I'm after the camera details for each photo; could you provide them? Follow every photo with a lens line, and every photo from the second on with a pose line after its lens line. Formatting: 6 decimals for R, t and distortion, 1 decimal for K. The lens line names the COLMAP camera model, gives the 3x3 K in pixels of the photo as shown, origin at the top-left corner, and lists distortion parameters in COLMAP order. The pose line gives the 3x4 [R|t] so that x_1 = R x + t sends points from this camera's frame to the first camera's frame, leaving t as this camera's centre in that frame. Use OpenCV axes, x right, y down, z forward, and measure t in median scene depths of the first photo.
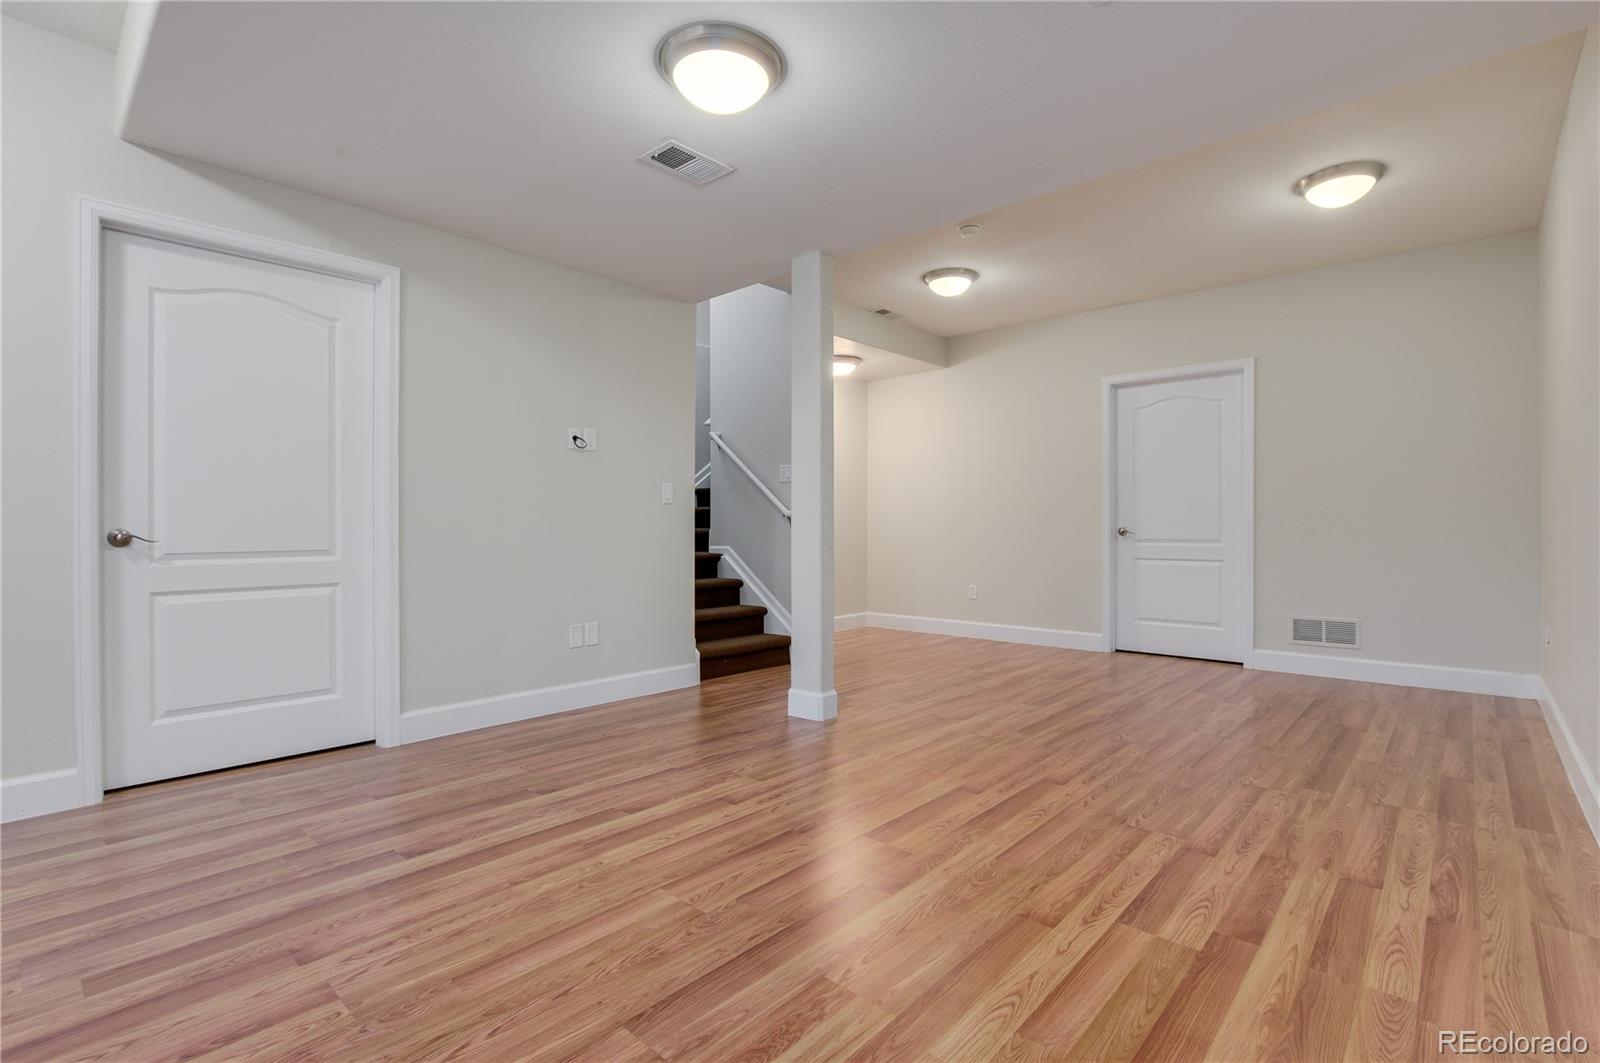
lens RADIAL K [[725.0, 0, 796.3], [0, 725.0, 538.6], [0, 0, 1]] dist [-0.005626, 0.000370]
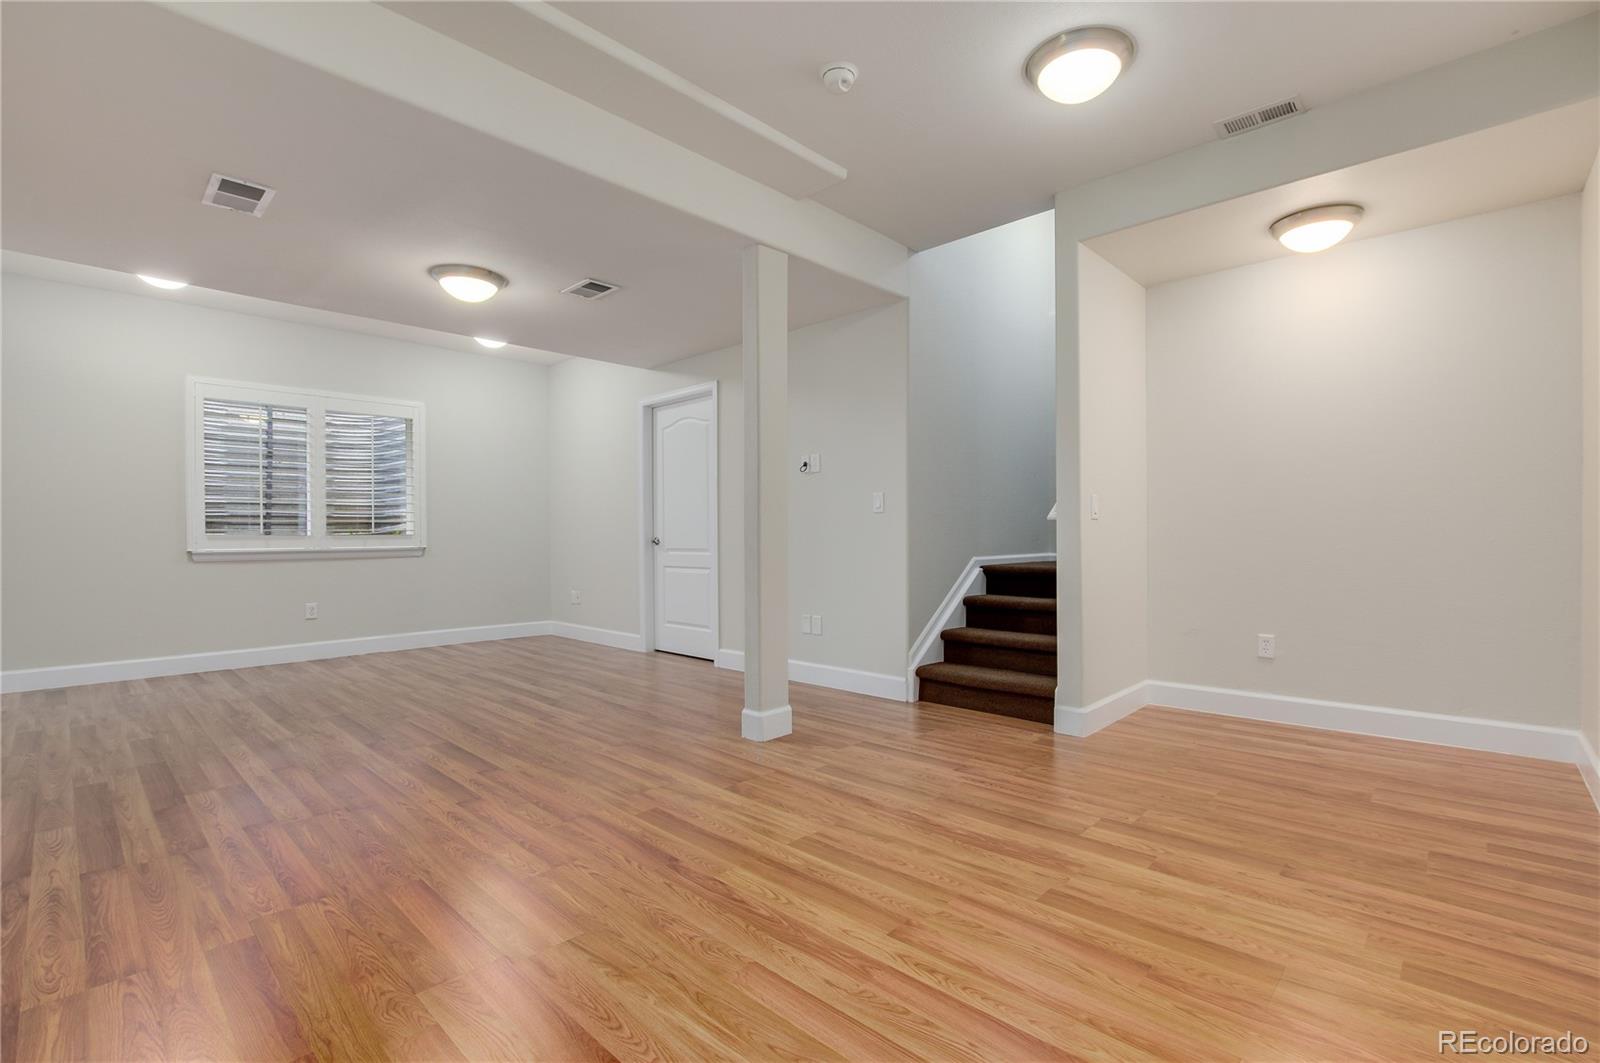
lens RADIAL K [[725.0, 0, 796.7], [0, 725.0, 522.7], [0, 0, 1]] dist [-0.005626, 0.000370]
pose [[-0.024513, -0.025380, -0.999377, 1.377006], [-0.010623, 0.999628, -0.025126, -0.004843], [0.999643, 0.010001, -0.024774, 1.539430]]
